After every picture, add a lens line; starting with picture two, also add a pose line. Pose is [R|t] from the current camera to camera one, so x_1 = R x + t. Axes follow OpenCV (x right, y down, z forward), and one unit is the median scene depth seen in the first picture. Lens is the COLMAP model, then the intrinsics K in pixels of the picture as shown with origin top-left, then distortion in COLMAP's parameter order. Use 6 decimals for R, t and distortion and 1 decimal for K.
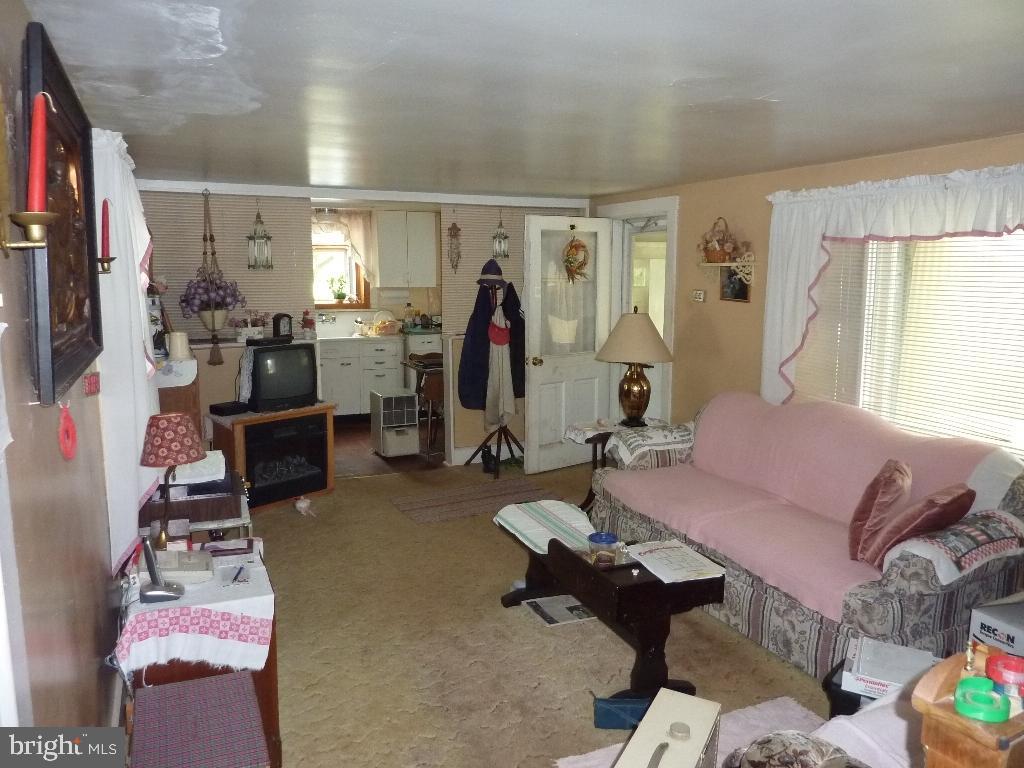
lens RADIAL K [[745.6, 0, 512.0], [0, 745.6, 384.0], [0, 0, 1]] dist [0.003970, -0.000869]
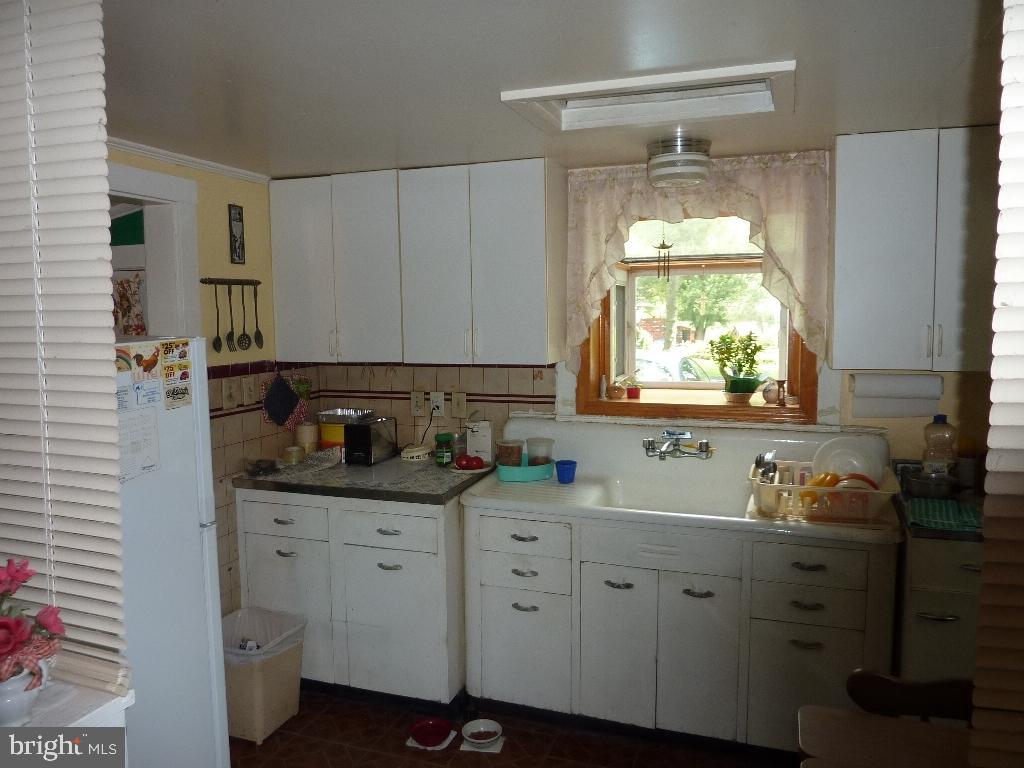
lens RADIAL K [[765.0, 0, 512.0], [0, 765.0, 384.0], [0, 0, 1]] dist [-0.026401, -0.008500]
pose [[0.732735, 0.059516, -0.677906, -0.050280], [-0.096286, 0.995214, -0.016700, -0.100611], [0.673668, 0.077509, 0.734958, 0.634244]]
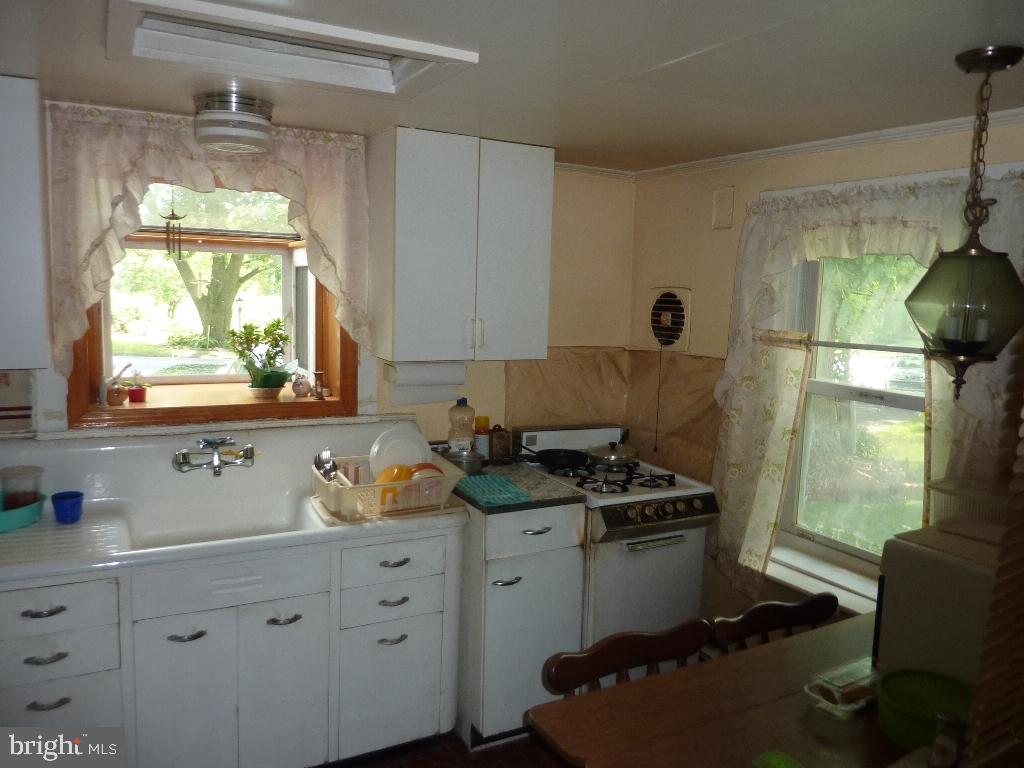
lens RADIAL K [[770.8, 0, 511.8], [0, 770.8, 375.8], [0, 0, 1]] dist [-0.006355, -0.002020]
pose [[0.995920, 0.023394, 0.087160, -0.149885], [-0.019983, 0.999007, -0.039812, -0.107402], [-0.088005, 0.037908, 0.995398, 0.633189]]
